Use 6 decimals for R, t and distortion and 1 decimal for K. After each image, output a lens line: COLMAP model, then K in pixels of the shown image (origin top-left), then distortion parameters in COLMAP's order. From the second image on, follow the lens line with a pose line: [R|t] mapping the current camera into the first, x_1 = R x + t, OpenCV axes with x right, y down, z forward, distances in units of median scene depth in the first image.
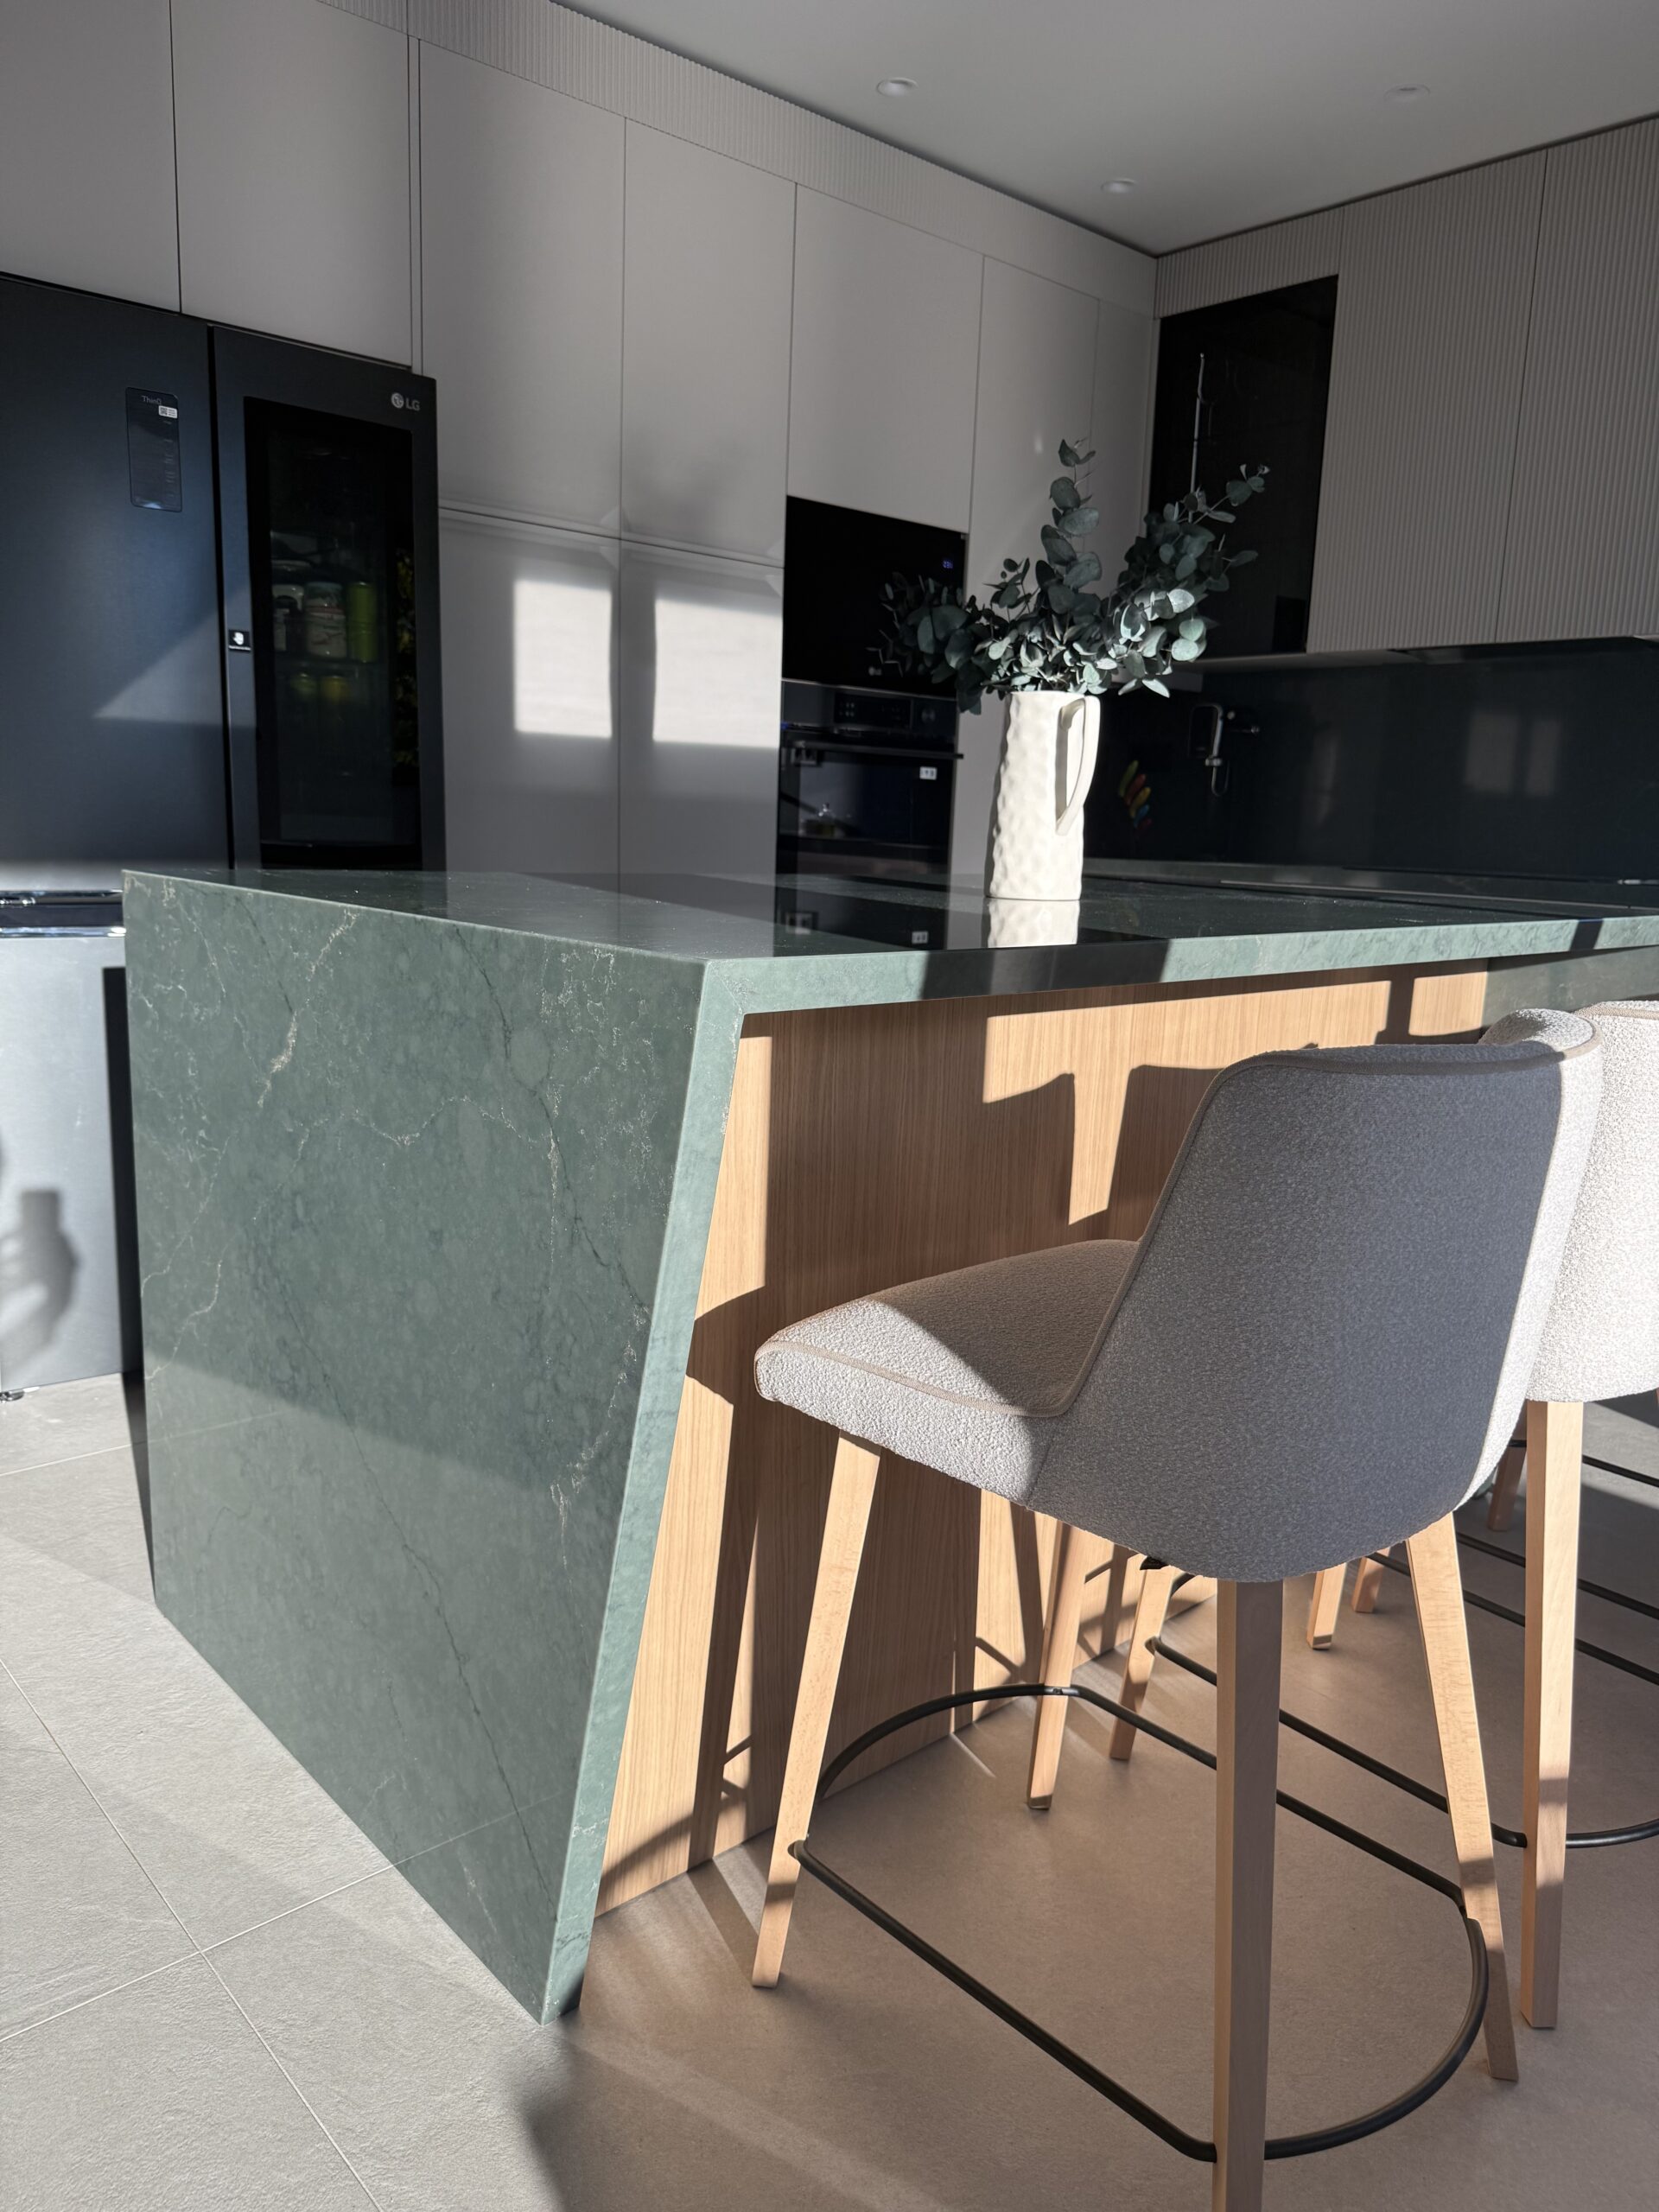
lens RADIAL K [[1562.9, 0, 828.7], [0, 1562.9, 1104.0], [0, 0, 1]] dist [0.111558, -0.198980]
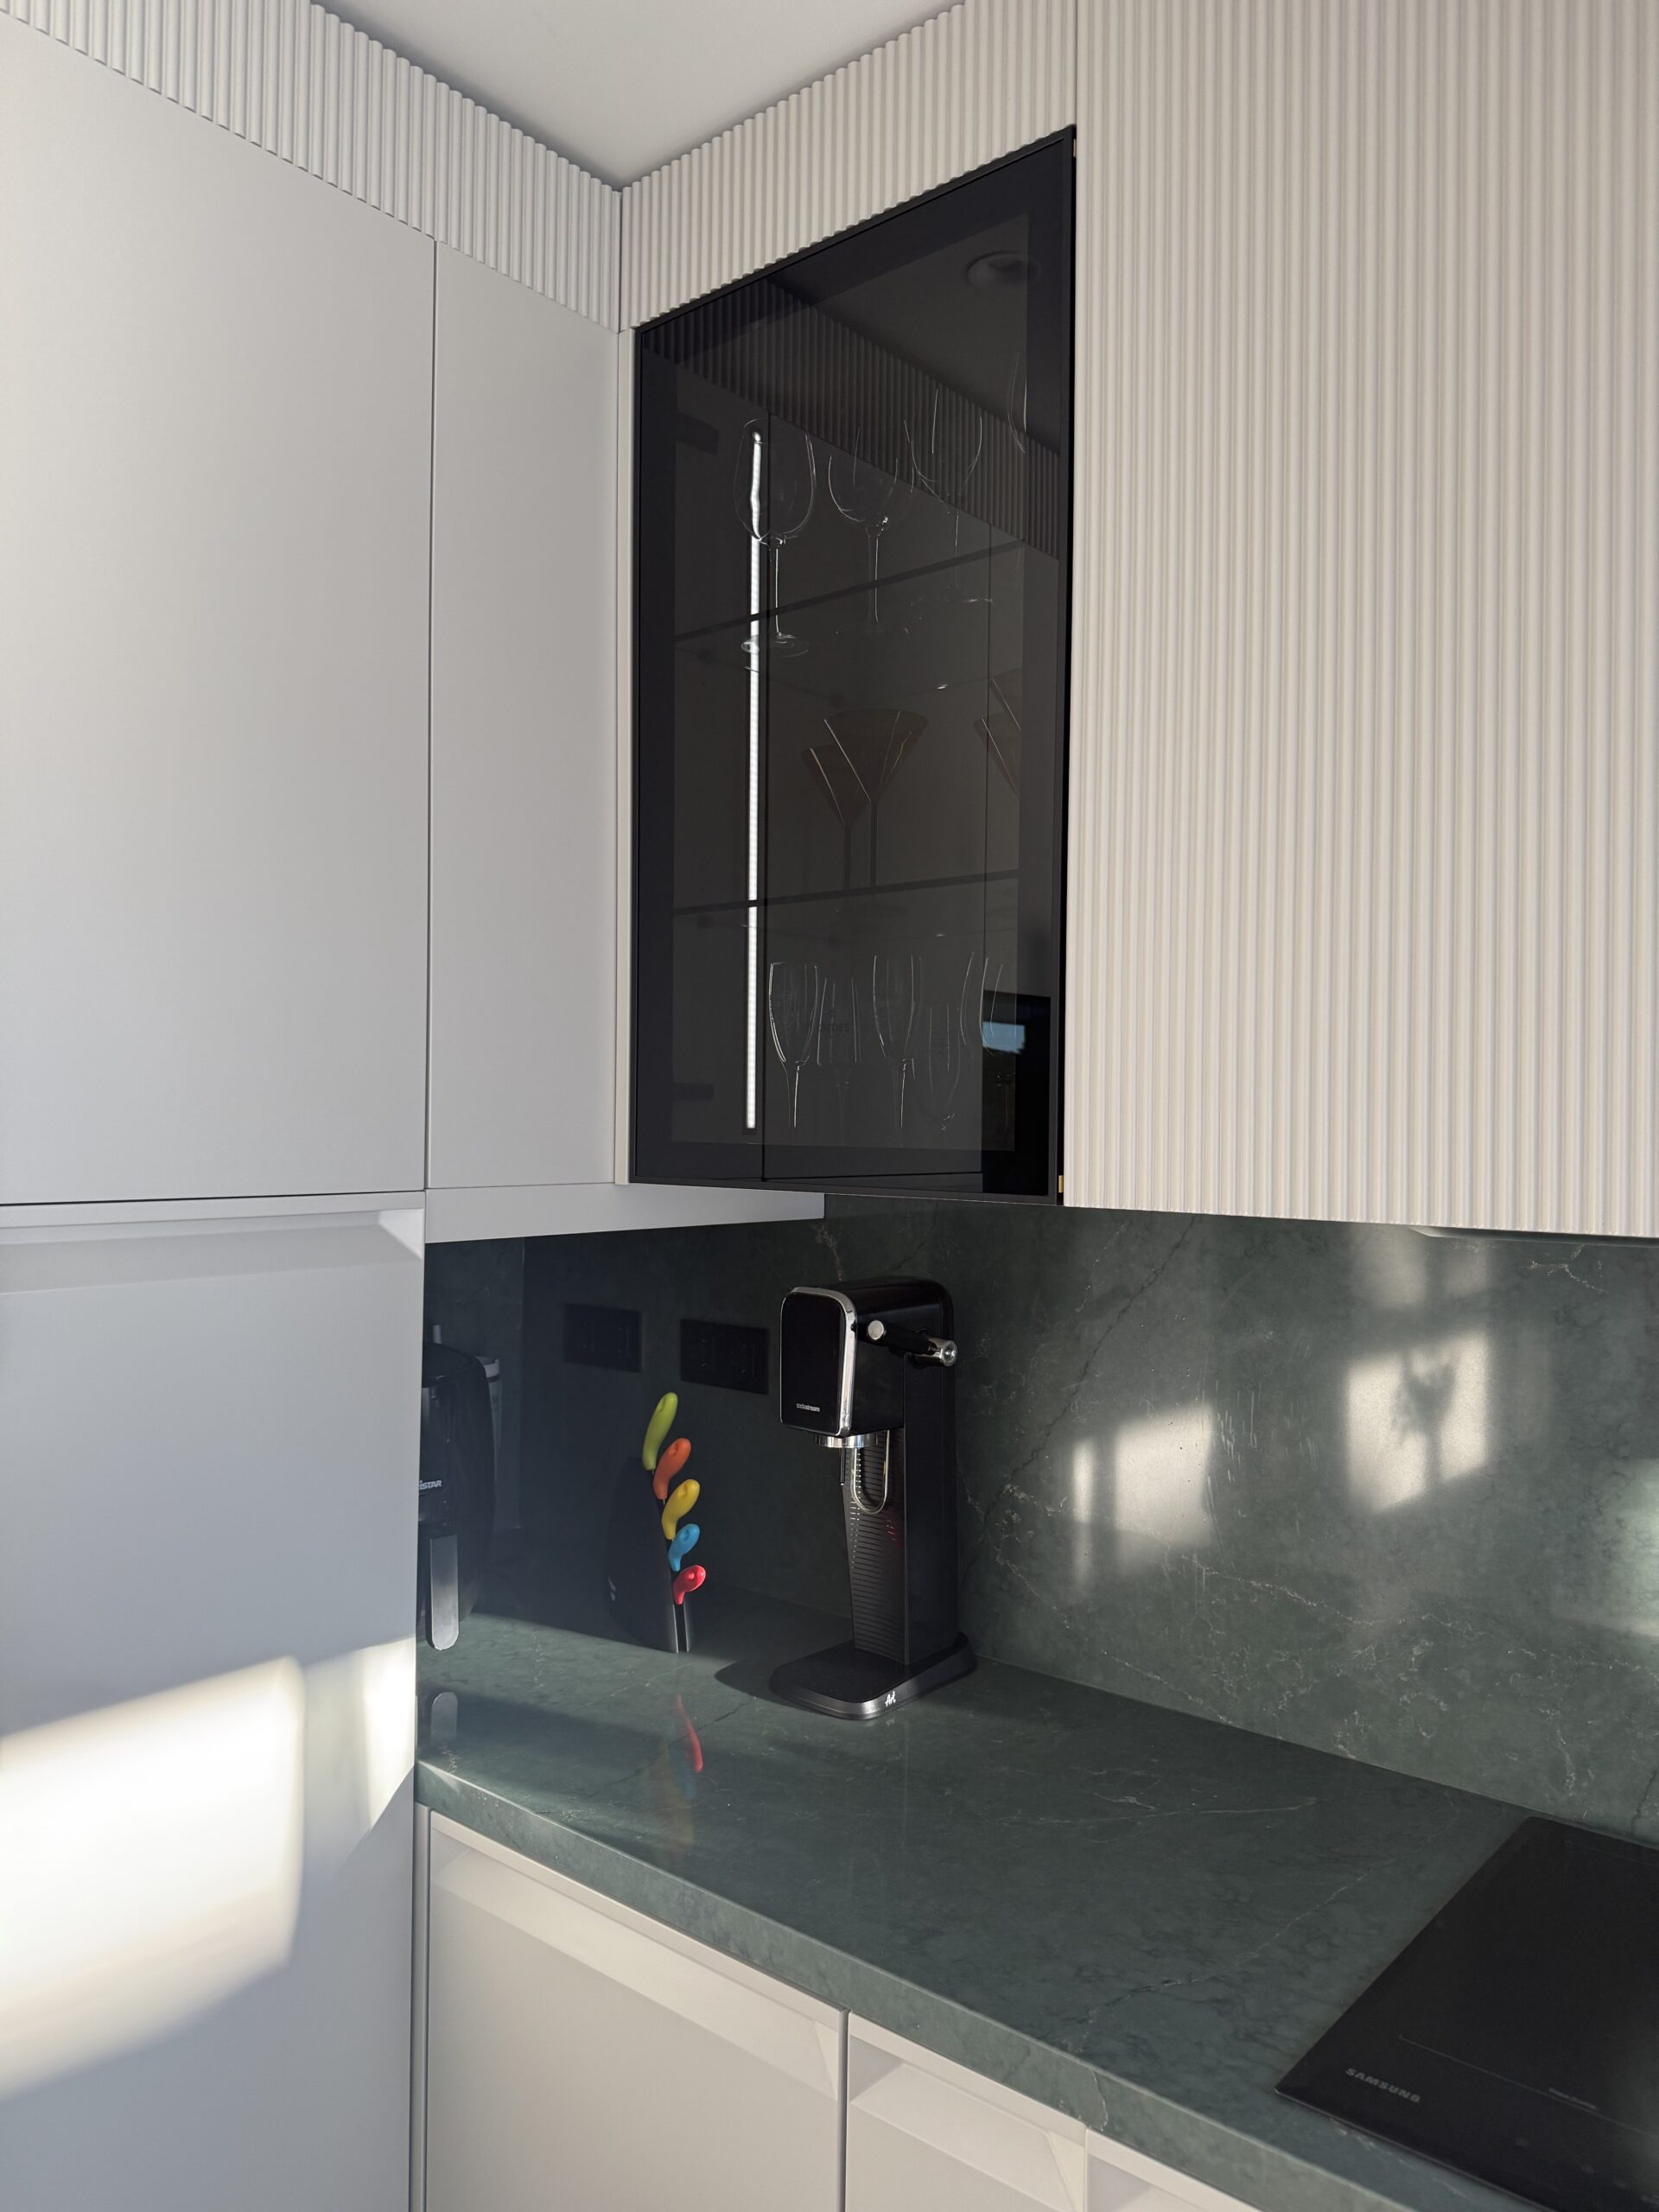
lens RADIAL K [[1548.0, 0, 829.2], [0, 1548.0, 1132.6], [0, 0, 1]] dist [0.052643, -0.048706]
pose [[0.989020, -0.023903, 0.145835, 0.470479], [0.048758, 0.984353, -0.169325, -0.564881], [-0.139506, 0.174576, 0.974711, 1.573810]]
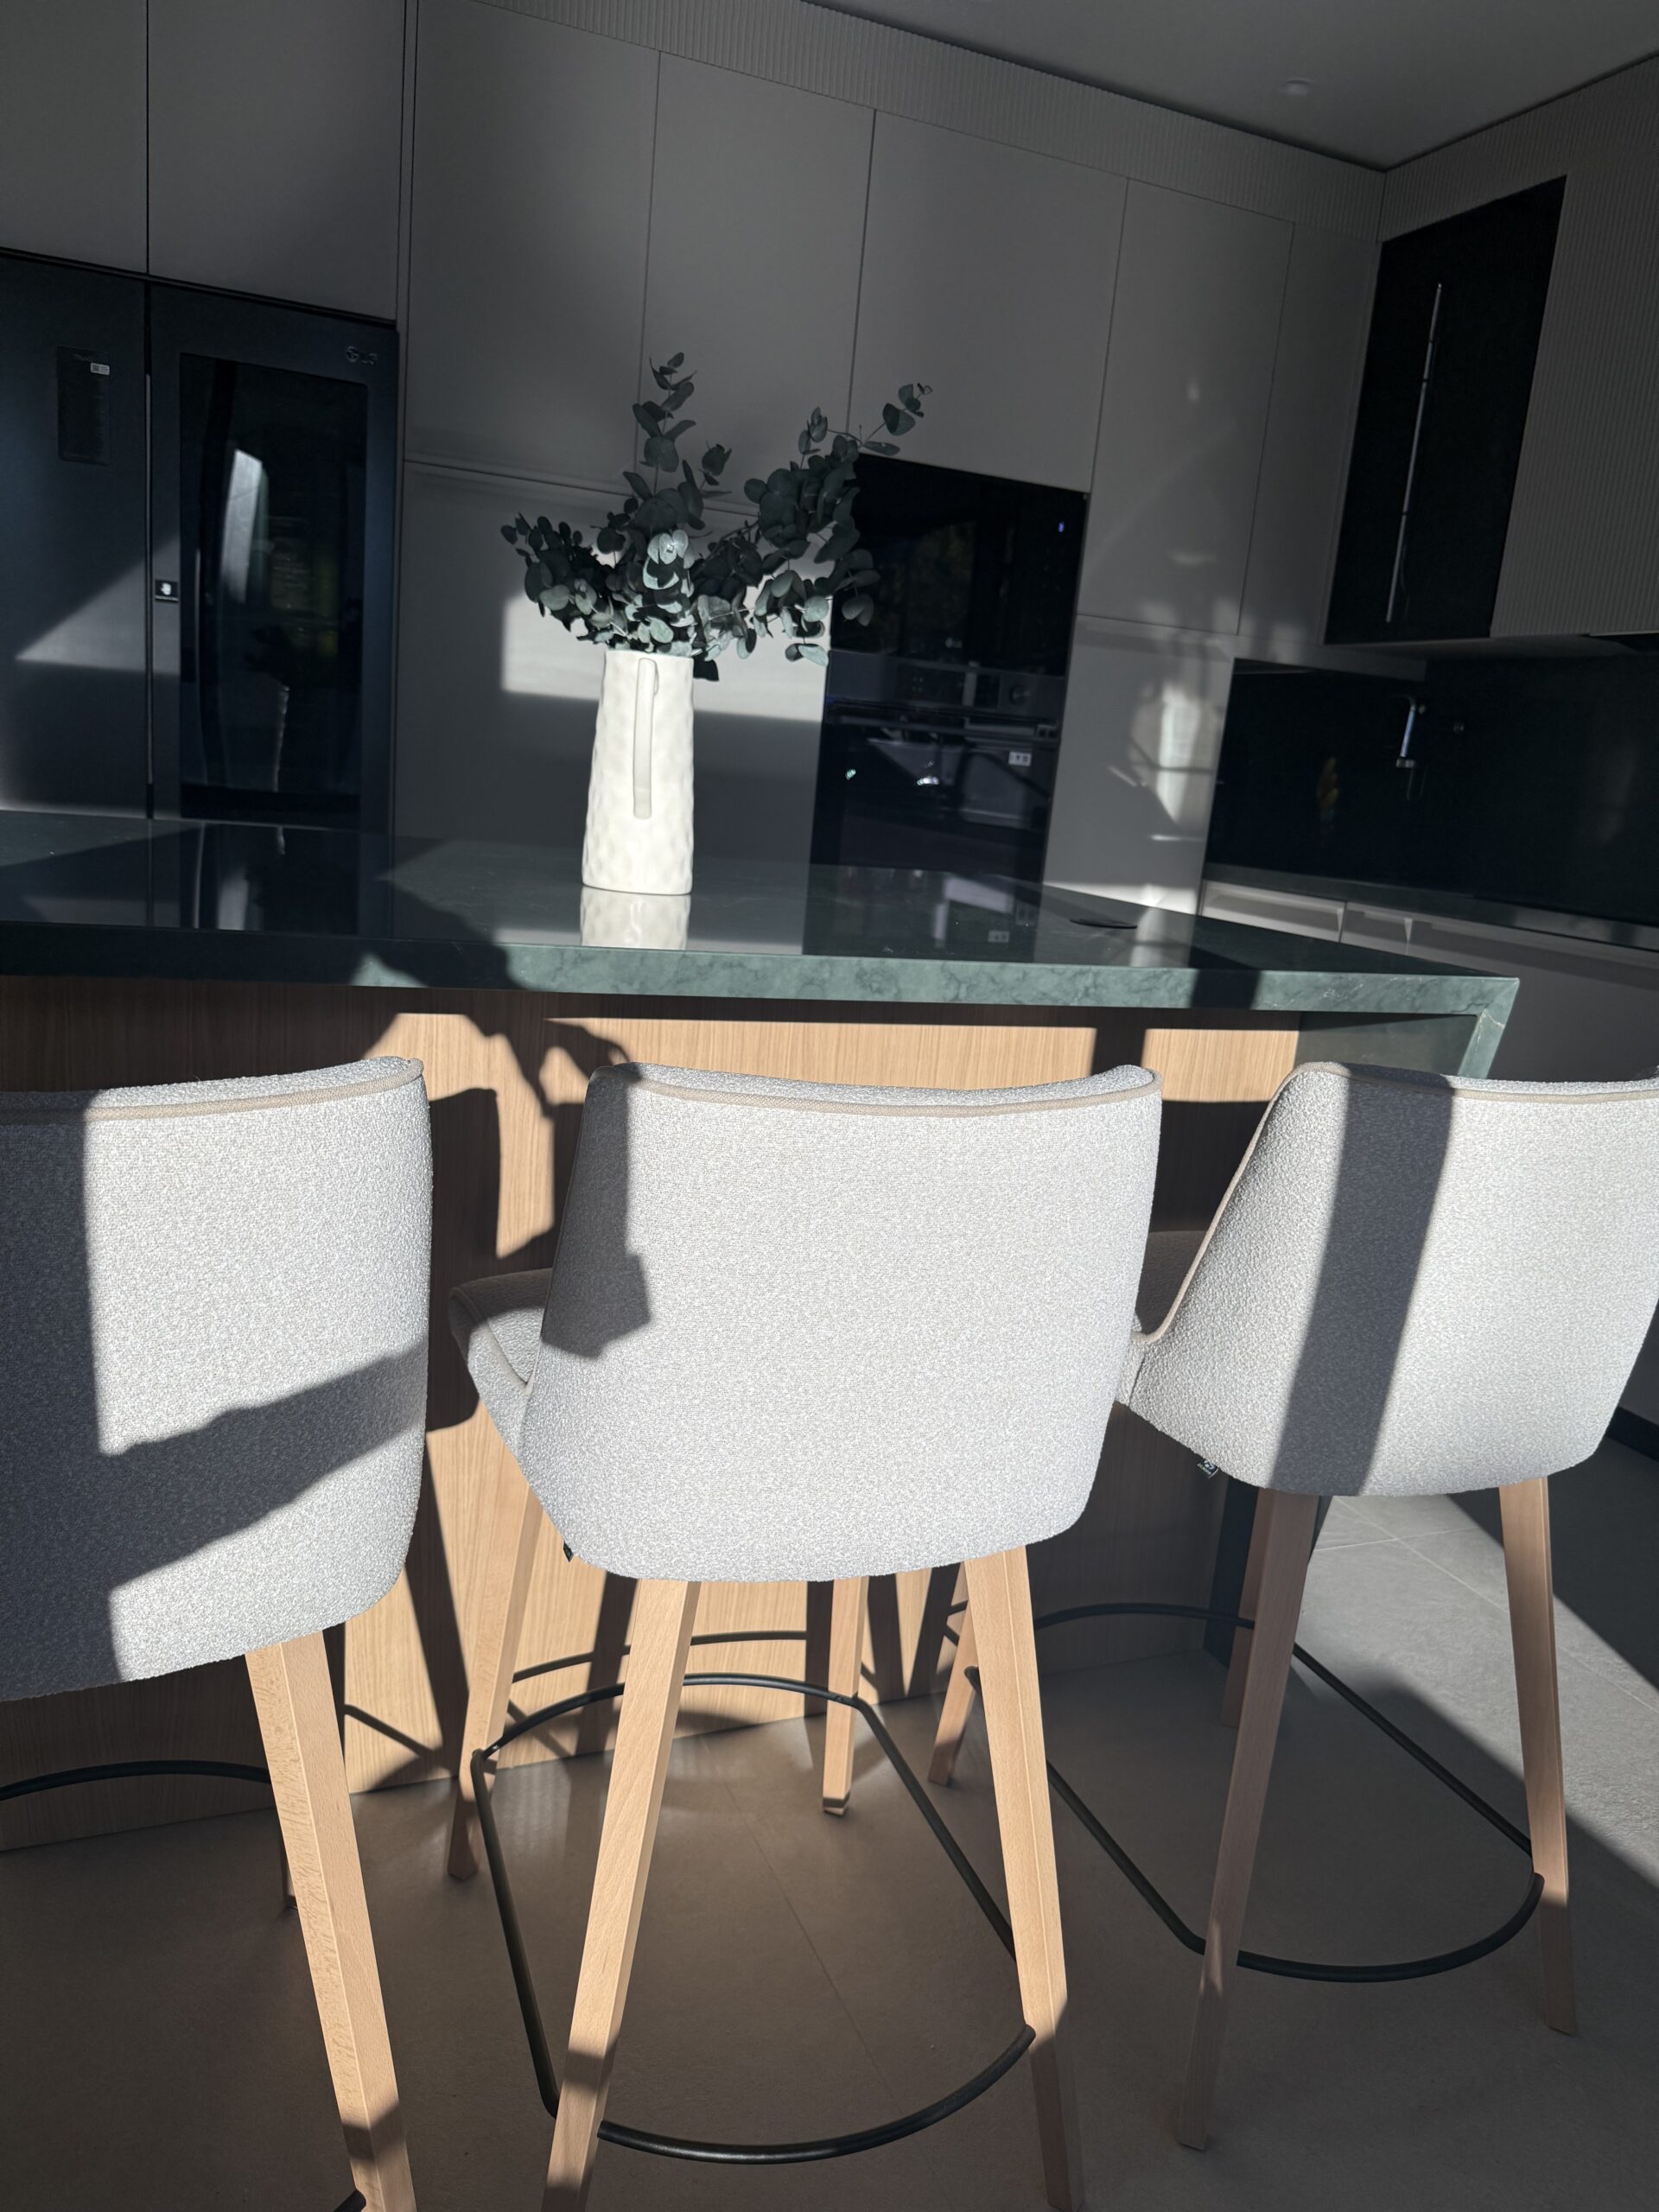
lens RADIAL K [[1555.2, 0, 825.3], [0, 1555.2, 1116.8], [0, 0, 1]] dist [0.103902, -0.163135]
pose [[0.943768, 0.117603, -0.308986, 0.584949], [-0.112268, 0.993059, 0.035056, -0.055479], [0.310964, 0.001605, 0.950420, 0.235936]]
